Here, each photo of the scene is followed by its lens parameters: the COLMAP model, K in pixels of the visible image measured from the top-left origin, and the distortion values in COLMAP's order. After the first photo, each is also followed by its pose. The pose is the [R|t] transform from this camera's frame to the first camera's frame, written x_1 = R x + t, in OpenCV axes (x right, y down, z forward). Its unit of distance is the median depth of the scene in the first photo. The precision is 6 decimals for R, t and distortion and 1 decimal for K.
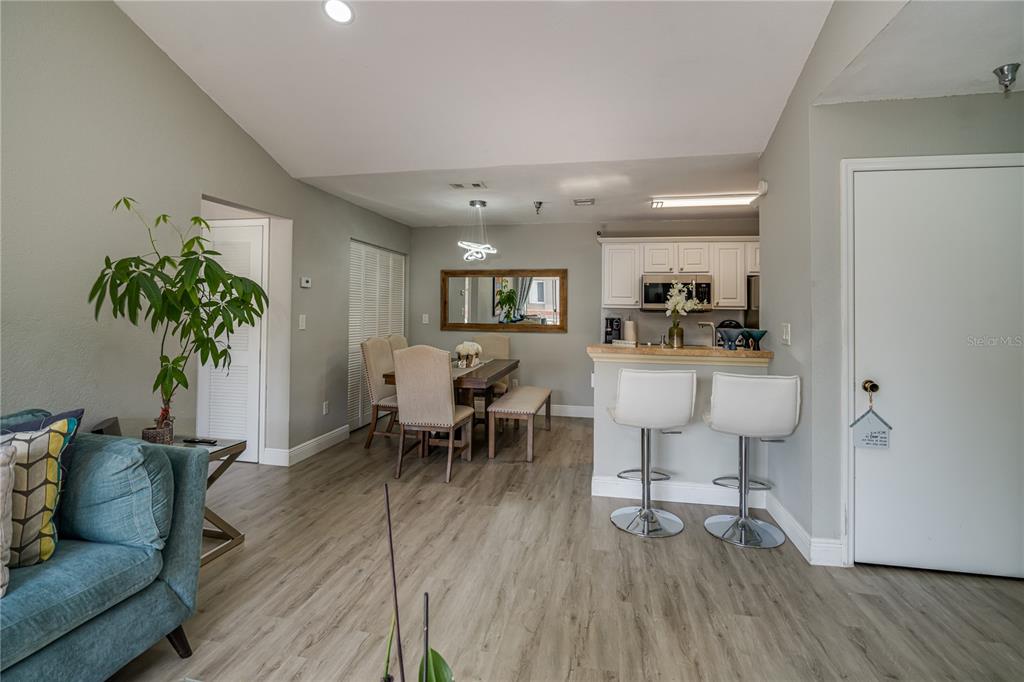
lens RADIAL K [[489.4, 0, 506.0], [0, 489.4, 302.9], [0, 0, 1]] dist [-0.004941, -0.000334]
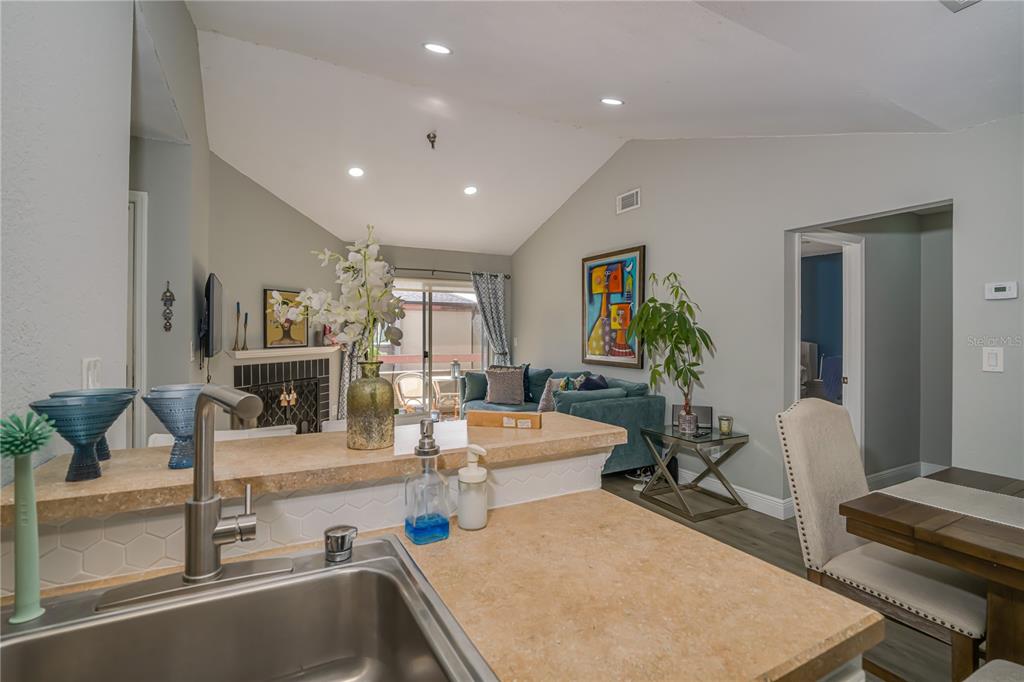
lens RADIAL K [[476.8, 0, 507.6], [0, 476.8, 330.6], [0, 0, 1]] dist [-0.022697, 0.005253]
pose [[-0.765826, -0.014407, -0.642886, 0.447256], [0.000457, 0.999737, -0.022949, 0.020394], [0.643047, -0.017869, -0.765618, 1.196607]]
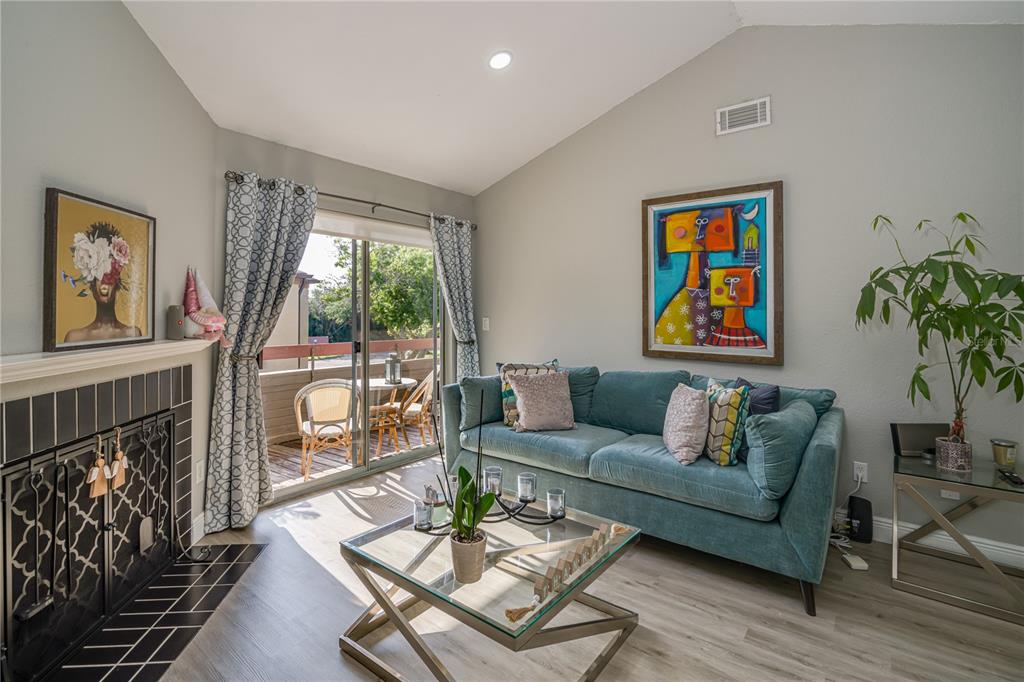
lens RADIAL K [[489.4, 0, 506.0], [0, 489.4, 302.9], [0, 0, 1]] dist [-0.004941, -0.000334]
pose [[-0.443377, -0.027325, -0.895919, 0.357416], [0.004916, 0.999446, -0.032916, 0.009302], [0.896322, -0.018999, -0.442997, 0.431896]]
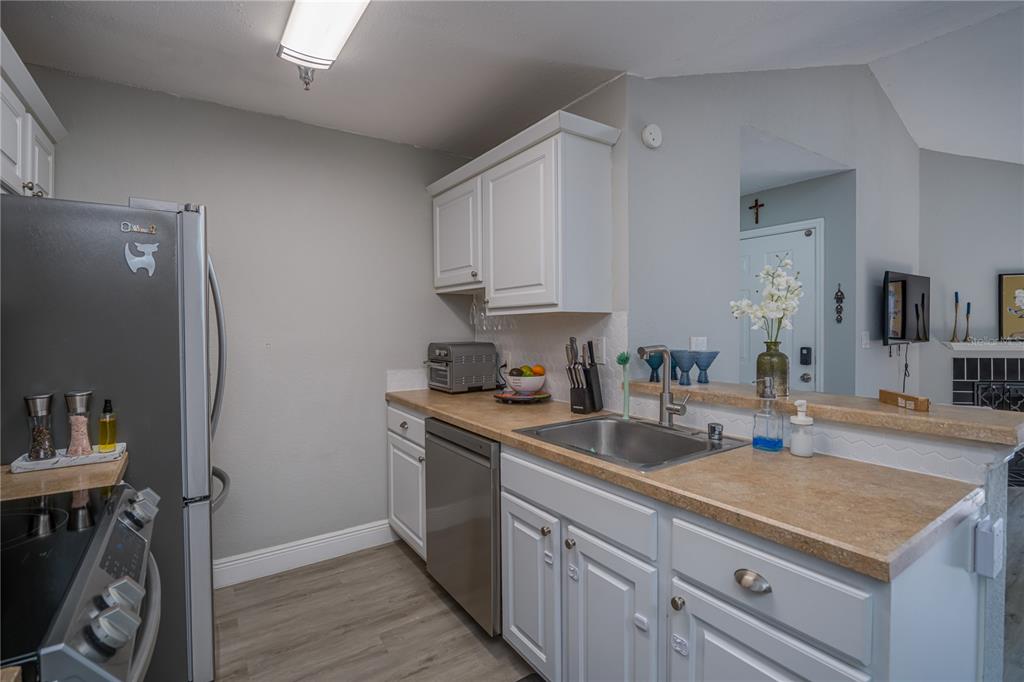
lens RADIAL K [[476.8, 0, 507.6], [0, 476.8, 330.6], [0, 0, 1]] dist [-0.022697, 0.005253]
pose [[-0.716505, -0.013011, 0.697460, 0.198254], [-0.012488, 0.999905, 0.005825, 0.022248], [-0.697470, -0.004536, -0.716600, 1.419922]]
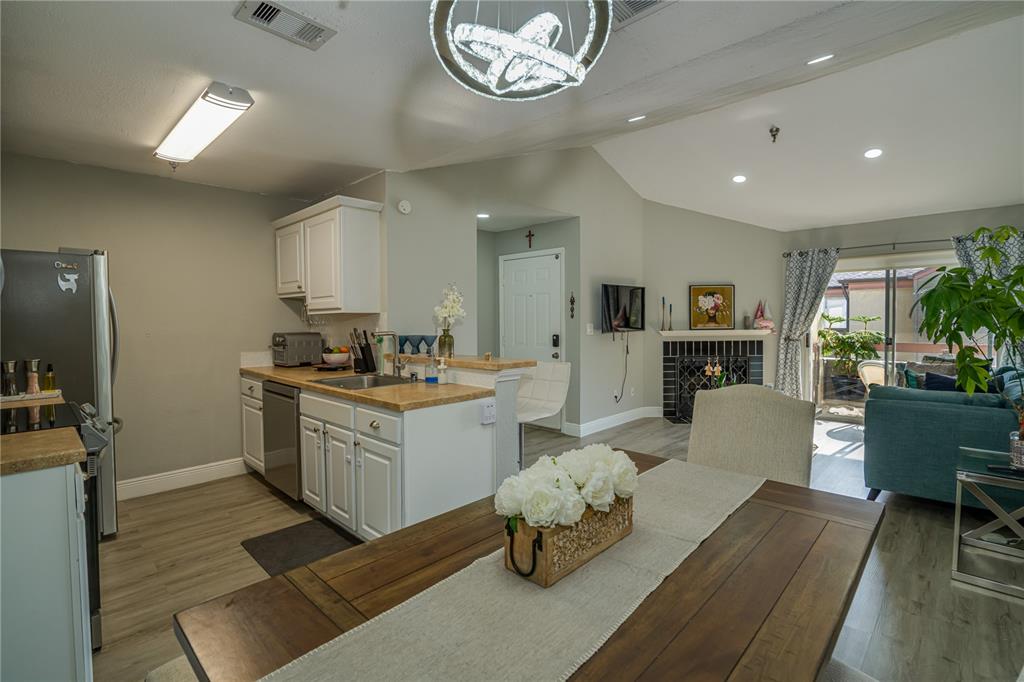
lens RADIAL K [[476.8, 0, 507.6], [0, 476.8, 330.6], [0, 0, 1]] dist [-0.022697, 0.005253]
pose [[-0.842731, -0.016809, 0.538072, -0.220657], [-0.009290, 0.999818, 0.016684, 0.019346], [-0.538254, 0.009062, -0.842734, 1.587278]]
